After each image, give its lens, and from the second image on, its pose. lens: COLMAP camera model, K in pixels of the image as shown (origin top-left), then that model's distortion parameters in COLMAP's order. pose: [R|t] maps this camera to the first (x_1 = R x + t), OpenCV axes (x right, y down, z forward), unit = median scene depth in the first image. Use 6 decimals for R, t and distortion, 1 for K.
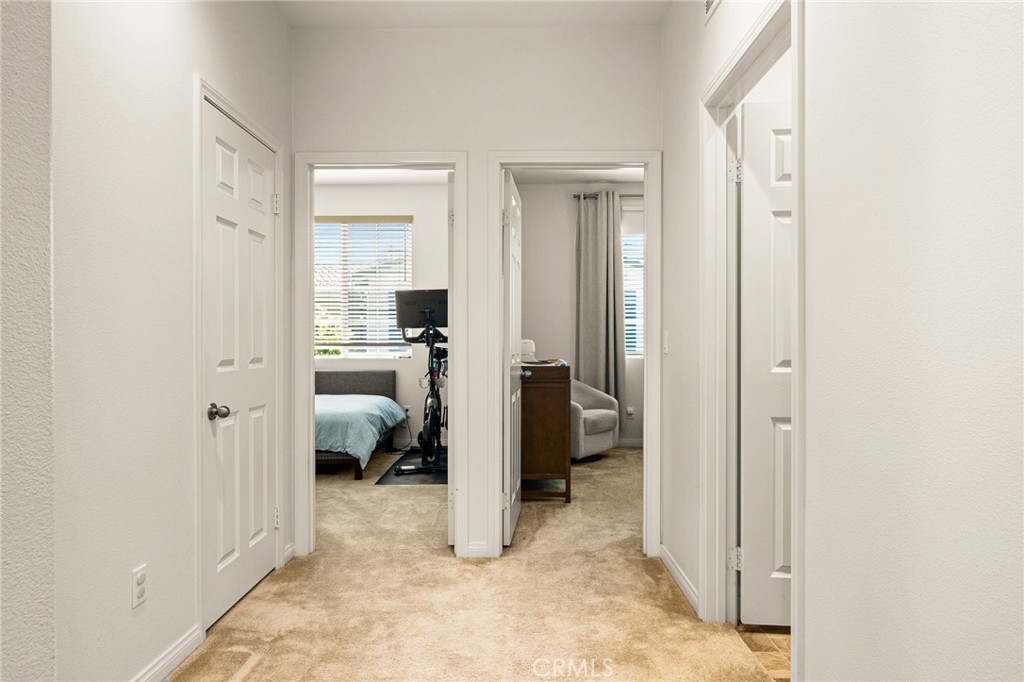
lens RADIAL K [[656.8, 0, 512.8], [0, 656.8, 347.9], [0, 0, 1]] dist [0.004139, 0.000401]
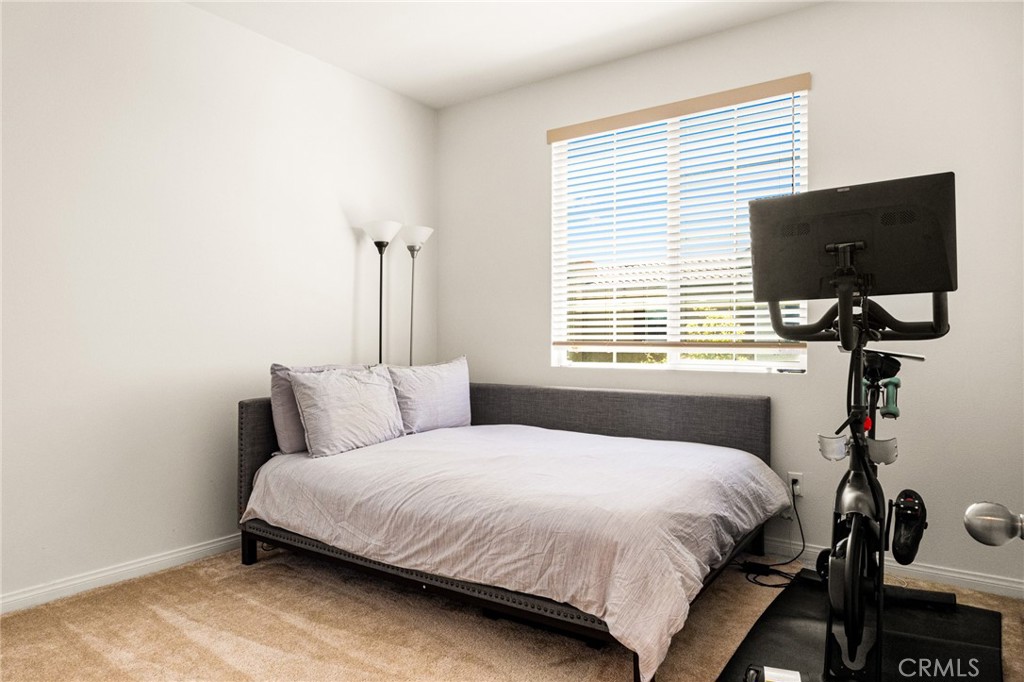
lens RADIAL K [[640.1, 0, 513.9], [0, 640.1, 346.8], [0, 0, 1]] dist [-0.000572, -0.000922]
pose [[0.822771, 0.006936, -0.568330, -0.076180], [-0.007550, 0.999971, 0.001274, -0.002810], [0.568322, 0.003243, 0.822800, 0.581653]]
